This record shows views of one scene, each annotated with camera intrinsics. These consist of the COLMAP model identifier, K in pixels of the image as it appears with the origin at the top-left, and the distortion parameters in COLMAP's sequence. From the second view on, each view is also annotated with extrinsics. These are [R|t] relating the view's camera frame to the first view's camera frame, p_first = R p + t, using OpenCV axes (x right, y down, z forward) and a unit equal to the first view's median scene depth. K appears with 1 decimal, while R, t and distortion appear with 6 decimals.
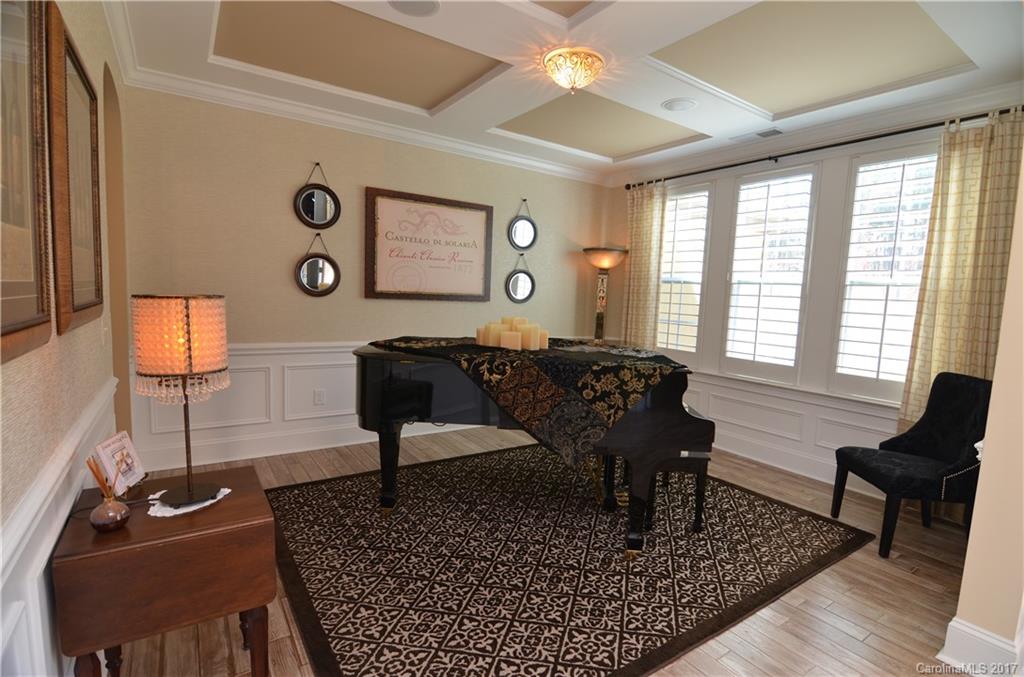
lens RADIAL K [[494.3, 0, 515.4], [0, 494.3, 340.4], [0, 0, 1]] dist [-0.010824, -0.007285]
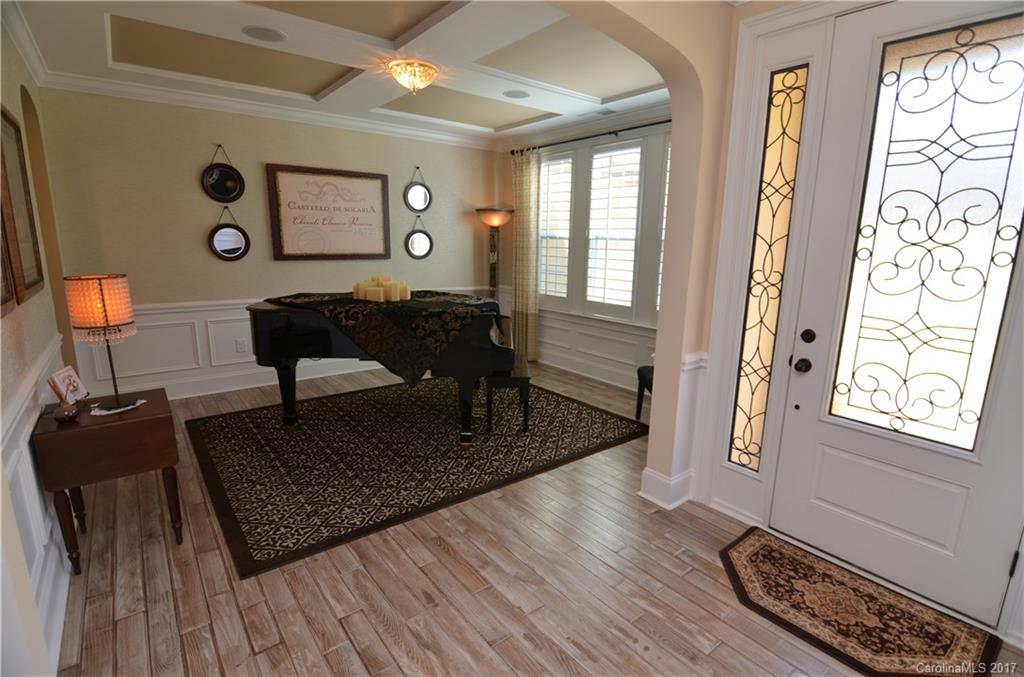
lens RADIAL K [[494.3, 0, 514.2], [0, 494.3, 341.0], [0, 0, 1]] dist [-0.010824, -0.007285]
pose [[0.997150, -0.038110, 0.065105, 0.250712], [0.030863, 0.993573, 0.108903, -0.007425], [-0.068837, -0.106583, 0.991918, -0.306014]]
